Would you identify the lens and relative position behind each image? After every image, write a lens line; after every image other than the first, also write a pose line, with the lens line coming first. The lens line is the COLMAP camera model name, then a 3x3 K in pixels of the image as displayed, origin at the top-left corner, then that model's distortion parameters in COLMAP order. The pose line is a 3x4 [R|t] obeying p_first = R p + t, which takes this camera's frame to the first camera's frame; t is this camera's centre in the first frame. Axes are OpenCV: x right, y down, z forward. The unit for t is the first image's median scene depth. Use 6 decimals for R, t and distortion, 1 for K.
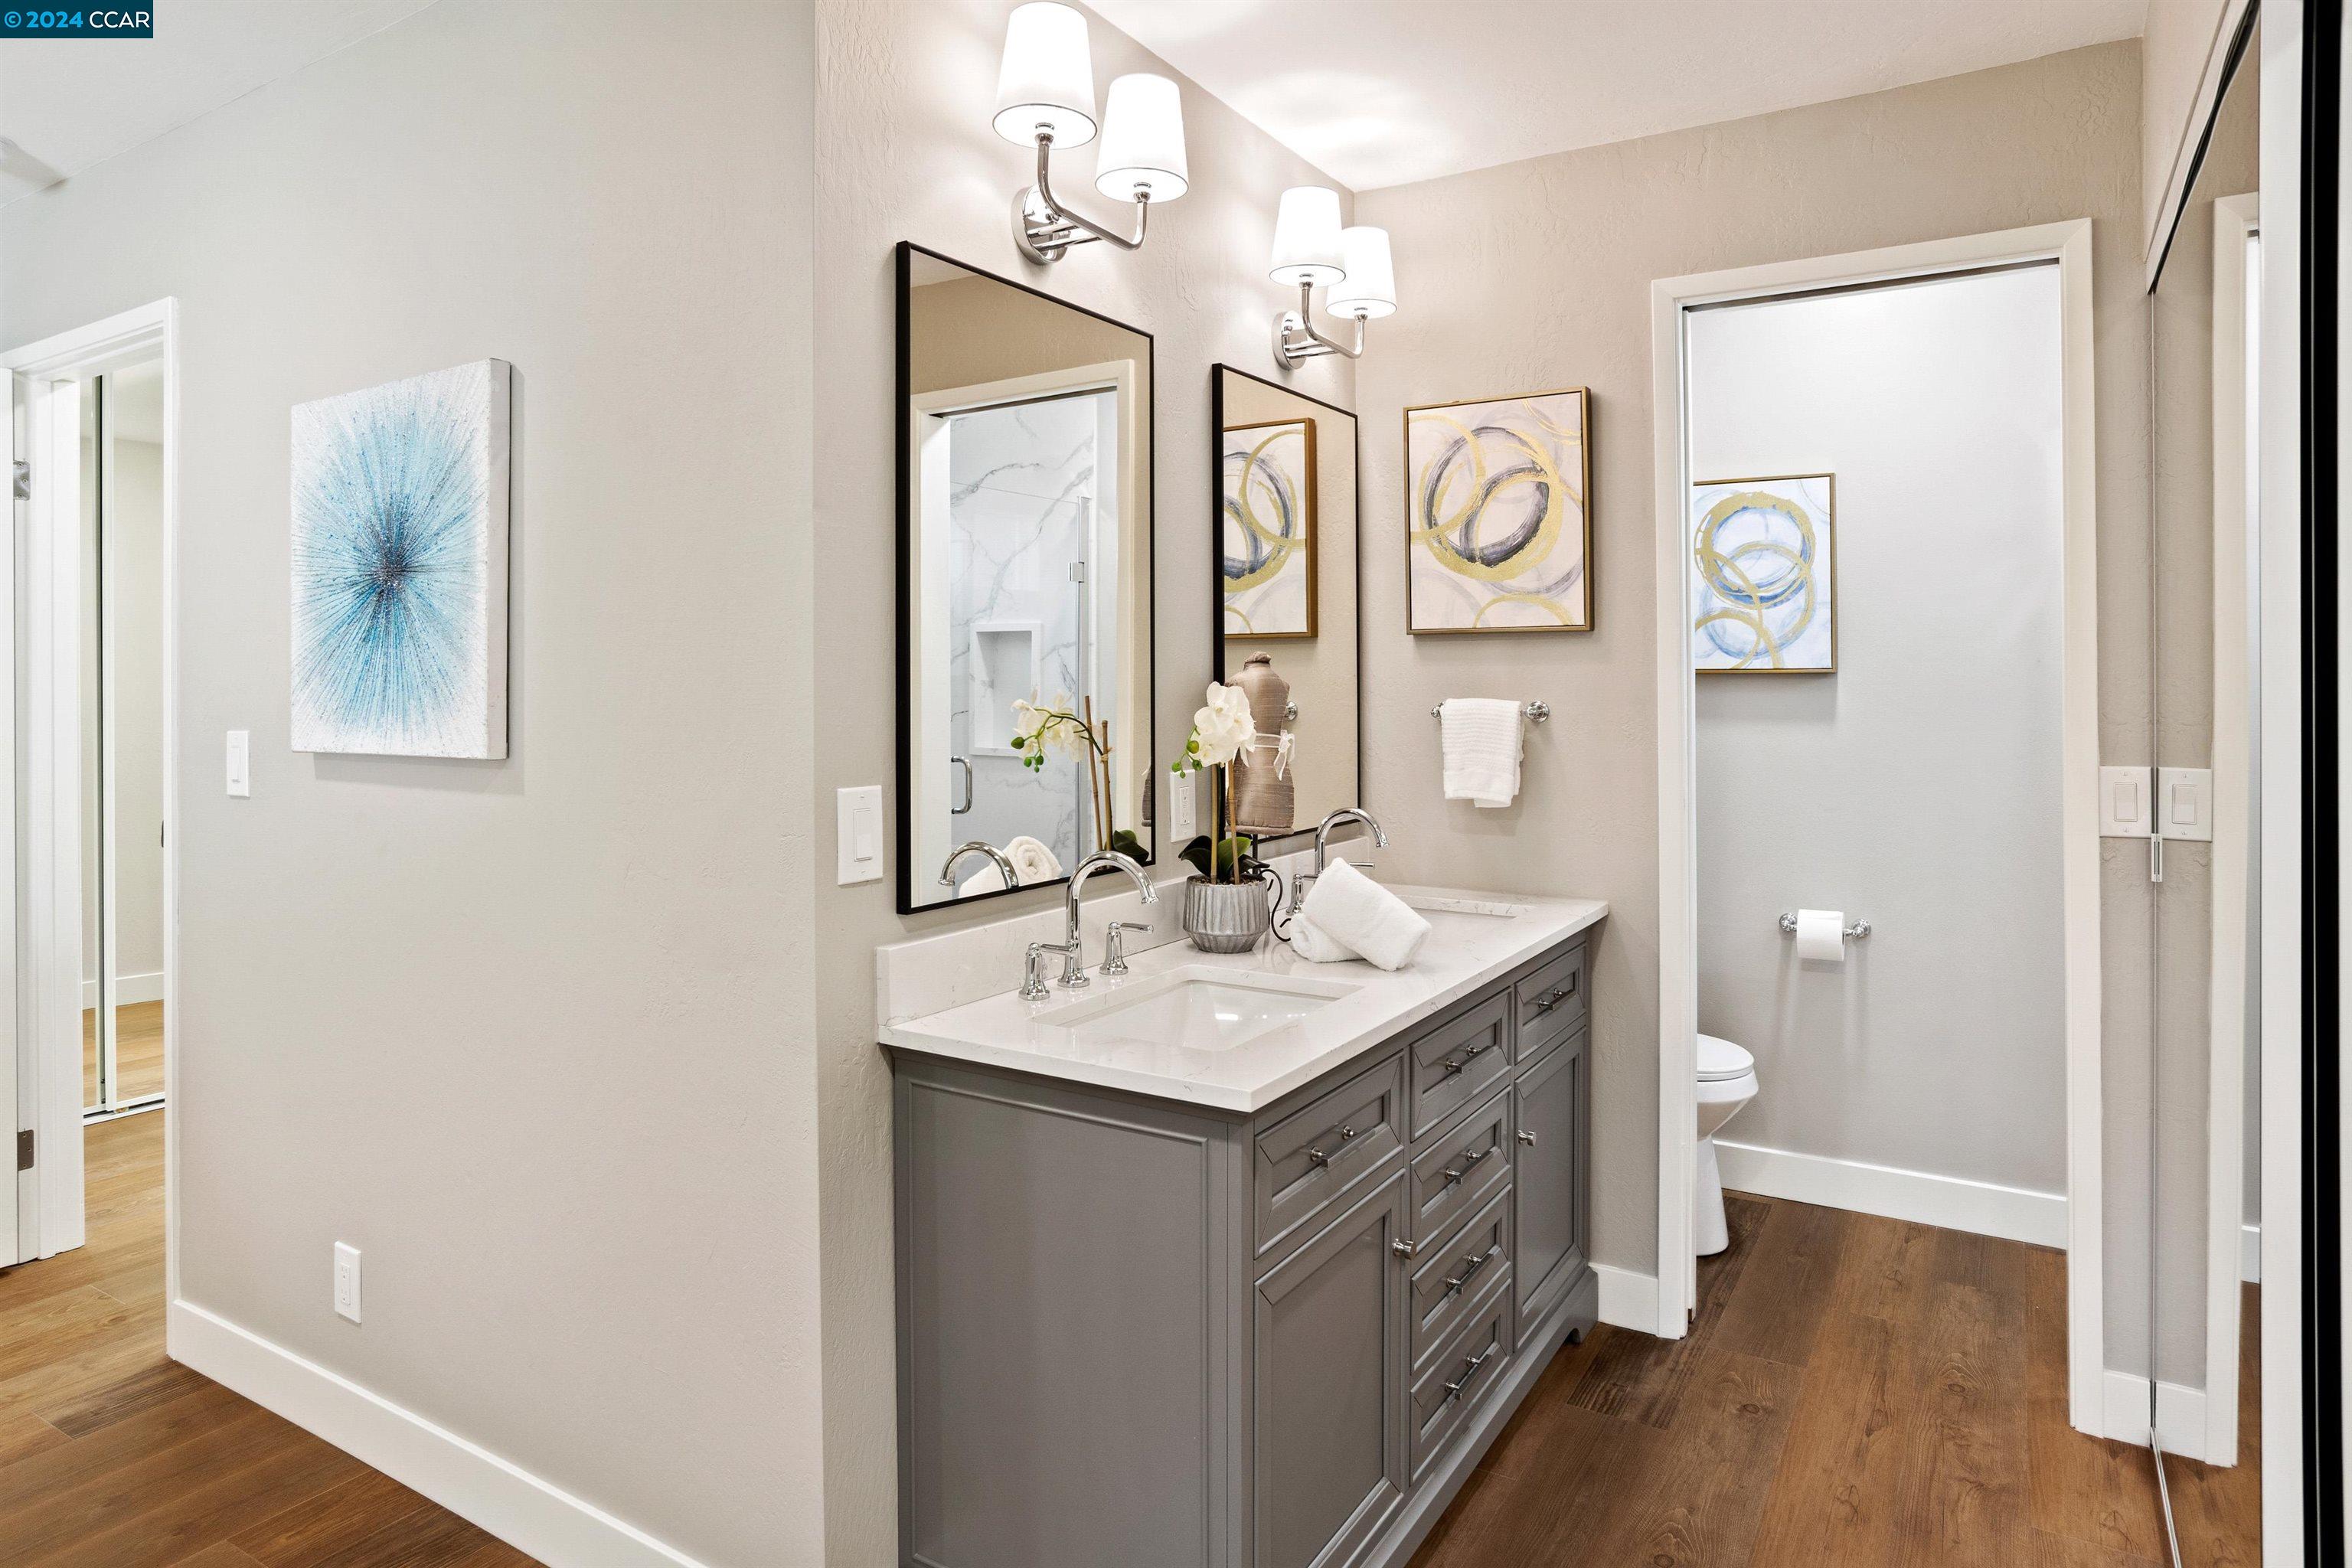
lens RADIAL K [[1374.9, 0, 1186.4], [0, 1374.9, 697.8], [0, 0, 1]] dist [-0.064490, 0.034756]
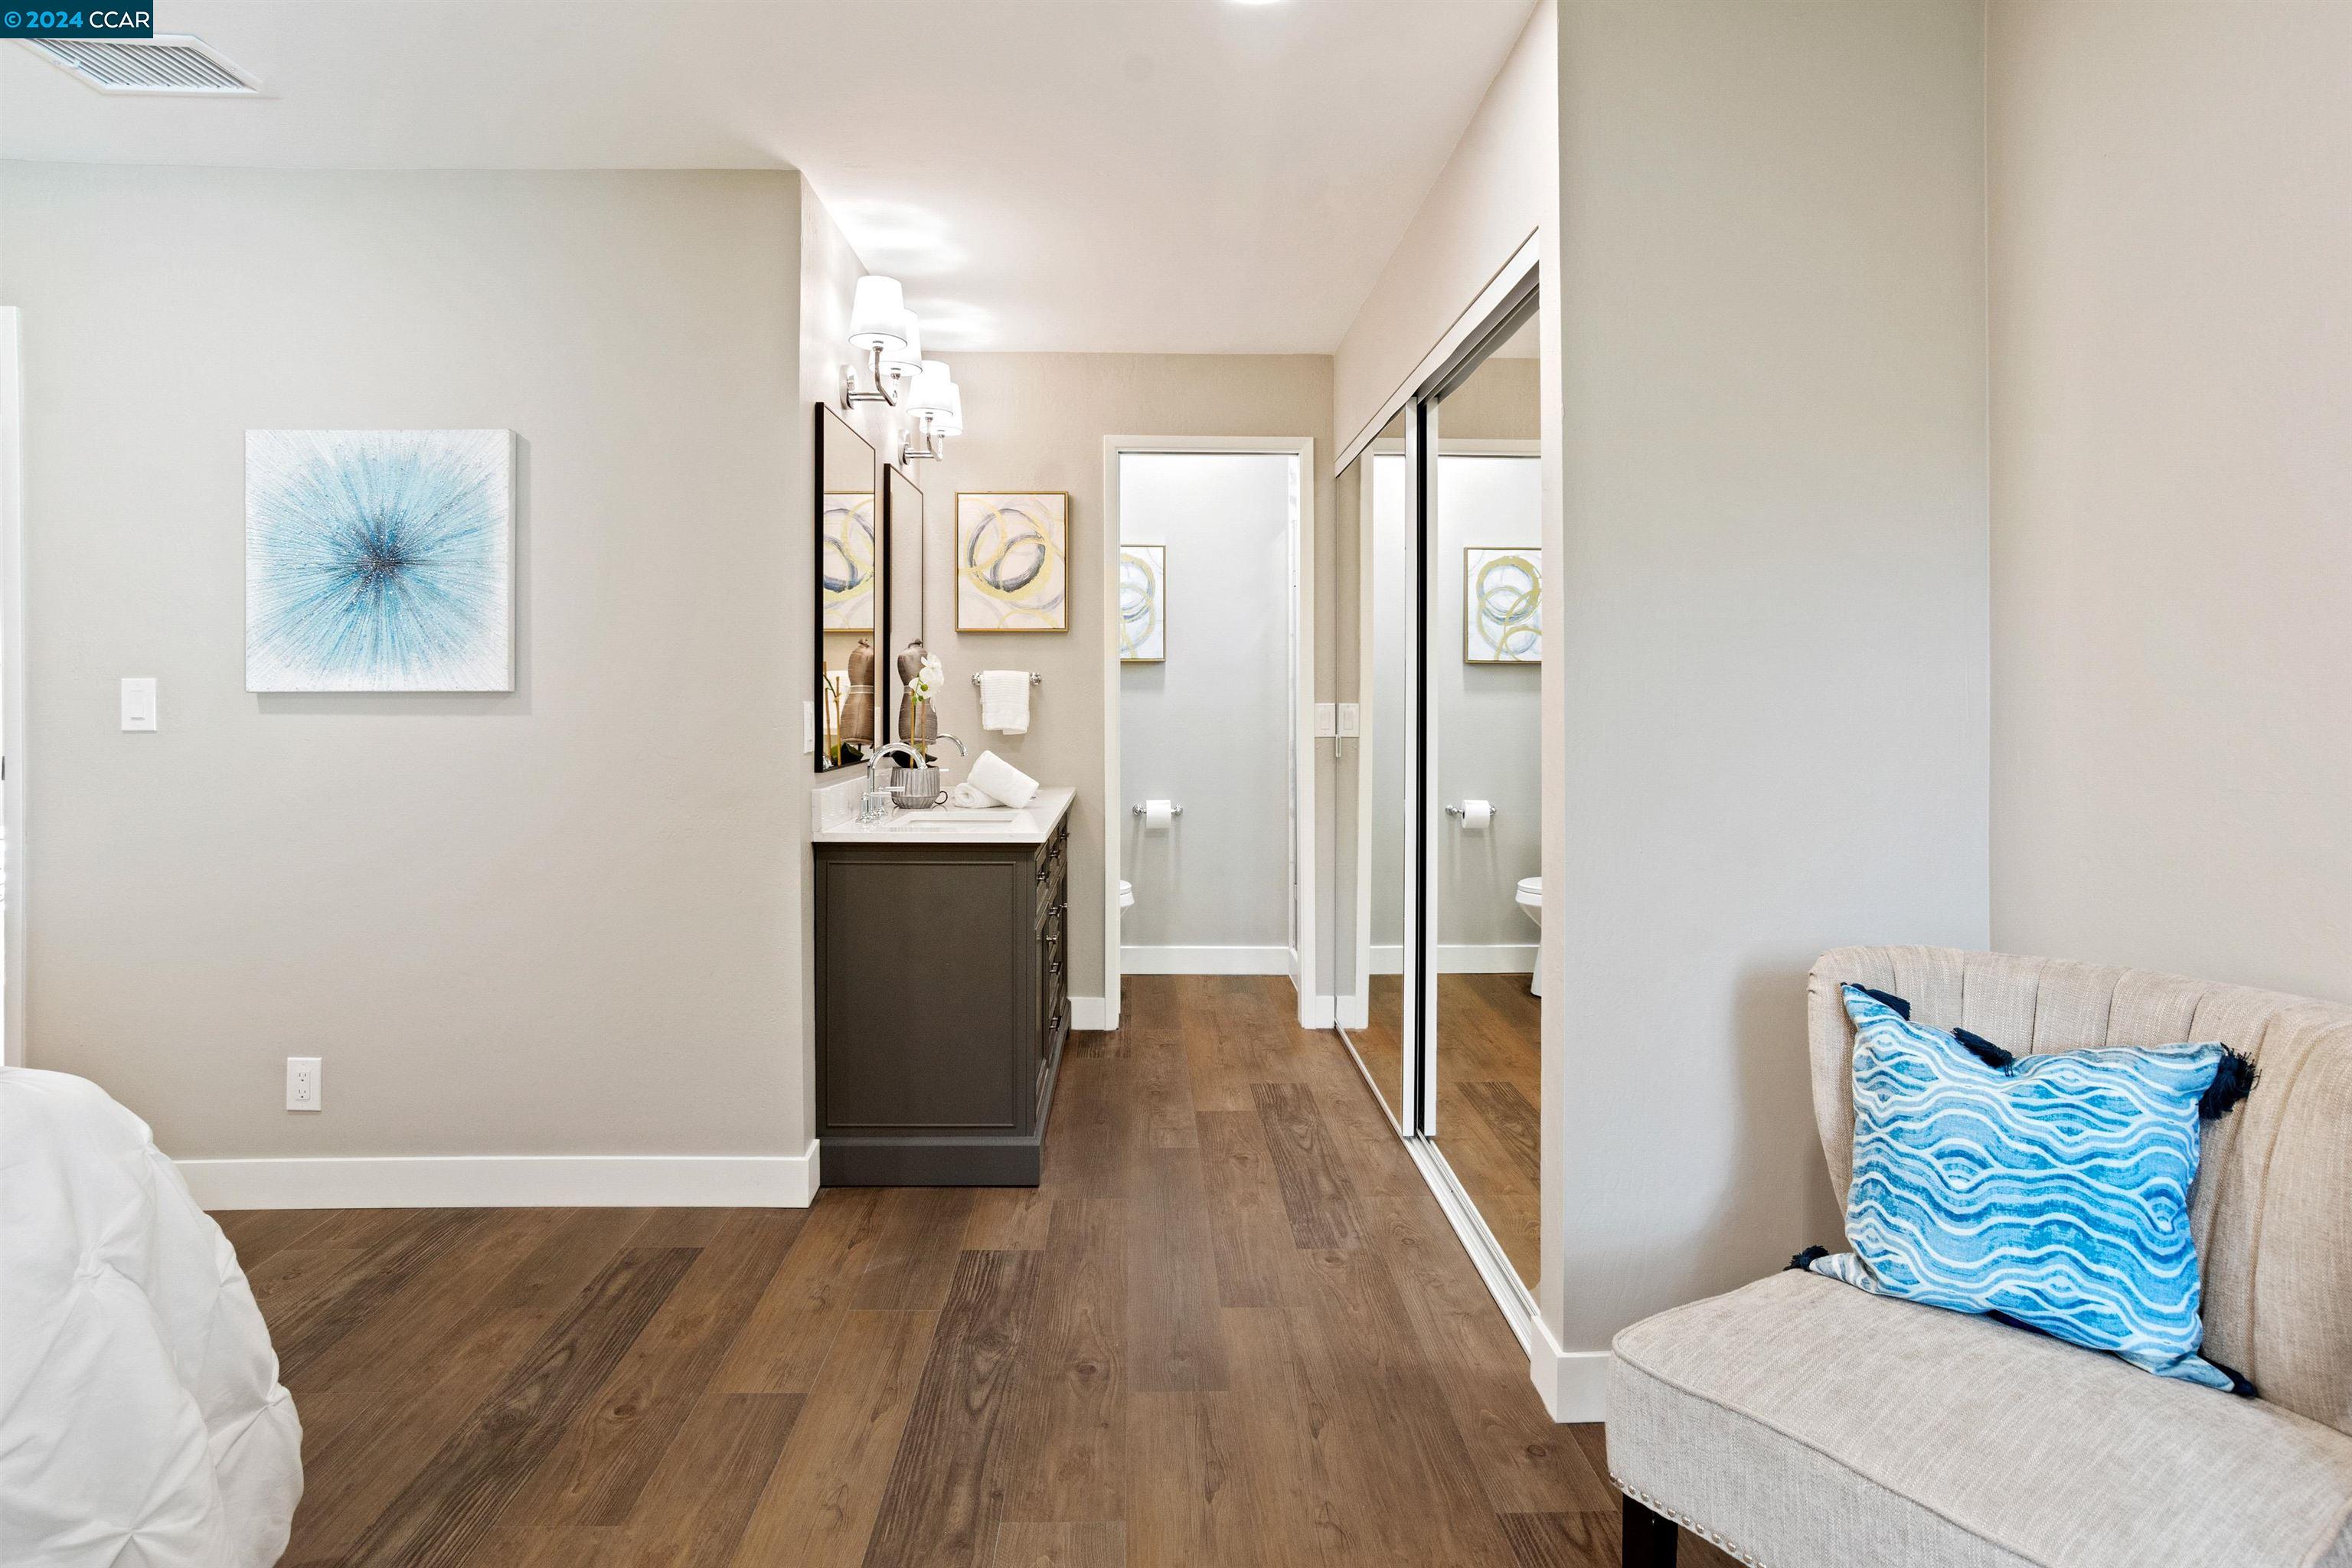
lens RADIAL K [[1291.0, 0, 1179.9], [0, 1291.0, 754.8], [0, 0, 1]] dist [-0.053558, 0.038884]
pose [[0.835314, -0.021484, 0.549353, -0.493717], [0.001184, 0.999304, 0.037279, 0.047065], [-0.549771, -0.030489, 0.834759, -0.460914]]
